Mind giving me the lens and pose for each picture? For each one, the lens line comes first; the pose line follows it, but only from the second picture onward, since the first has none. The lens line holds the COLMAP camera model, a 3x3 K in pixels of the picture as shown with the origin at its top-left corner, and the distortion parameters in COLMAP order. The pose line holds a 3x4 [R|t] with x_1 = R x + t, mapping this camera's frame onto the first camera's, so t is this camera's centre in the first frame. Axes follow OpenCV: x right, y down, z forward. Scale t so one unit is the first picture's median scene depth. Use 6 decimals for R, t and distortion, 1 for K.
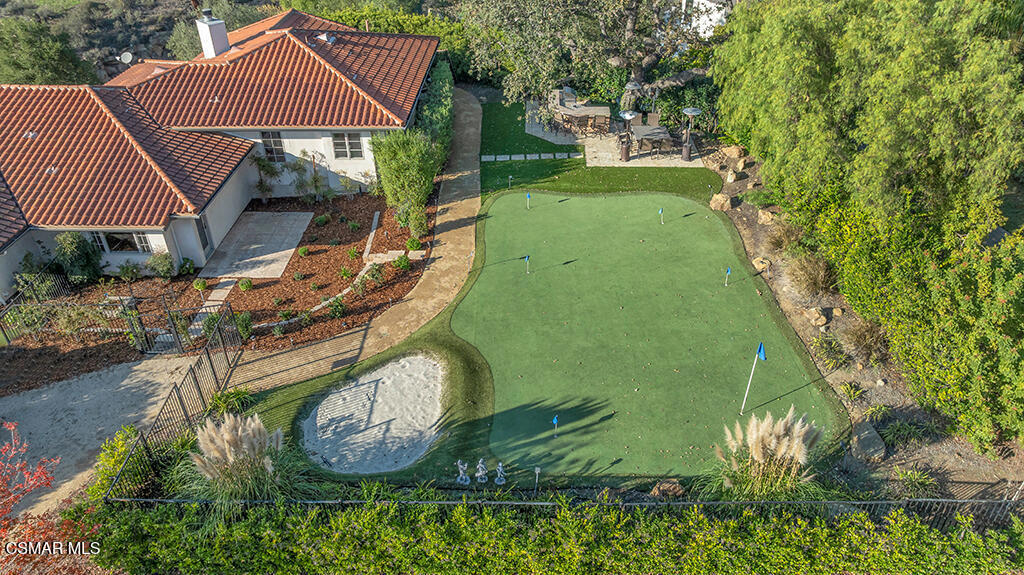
lens RADIAL K [[723.0, 0, 513.0], [0, 723.0, 284.6], [0, 0, 1]] dist [-0.031464, 0.033044]
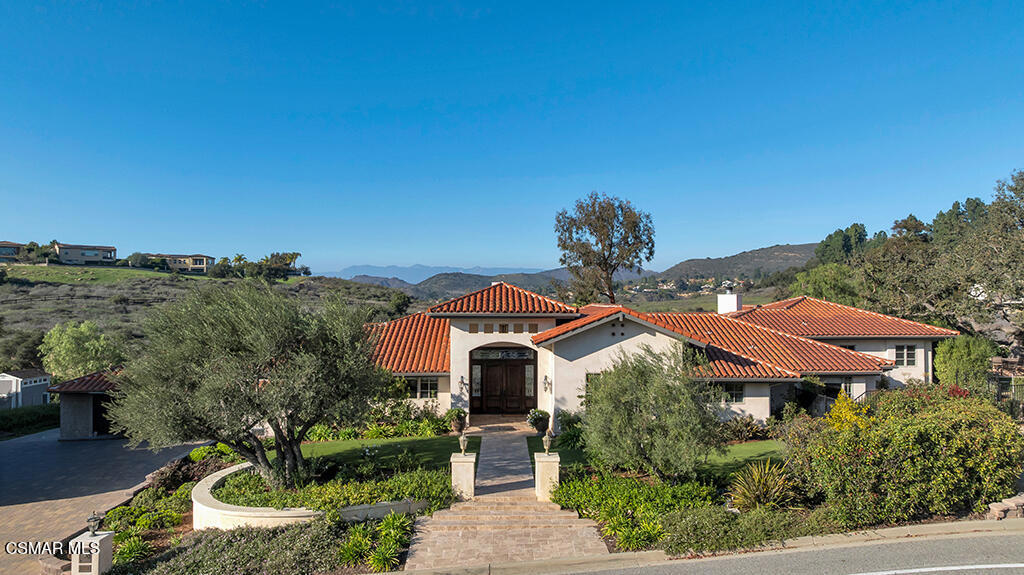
lens RADIAL K [[723.0, 0, 513.0], [0, 723.0, 284.6], [0, 0, 1]] dist [-0.031464, 0.033044]
pose [[0.998910, 0.010123, 0.045559, -1.190701], [0.017758, 0.820314, -0.571638, 0.521763], [-0.043160, 0.571824, 0.819240, -0.151842]]
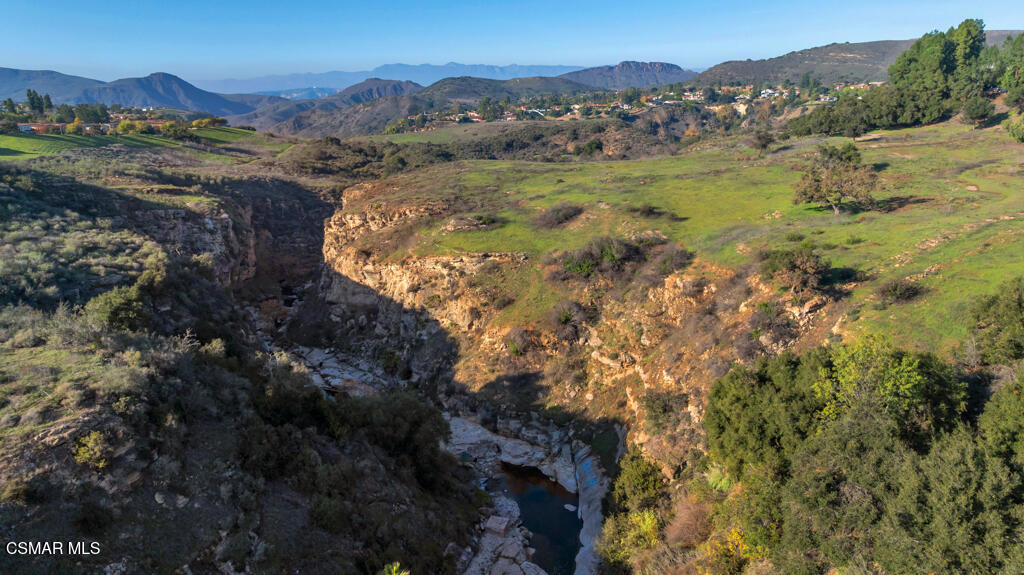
lens RADIAL K [[723.0, 0, 513.0], [0, 723.0, 284.6], [0, 0, 1]] dist [-0.031464, 0.033044]
pose [[0.999968, 0.005337, -0.005908, 1.602958], [-0.006989, 0.943833, -0.330349, -3.708172], [0.003813, 0.330380, 0.943840, 4.687841]]
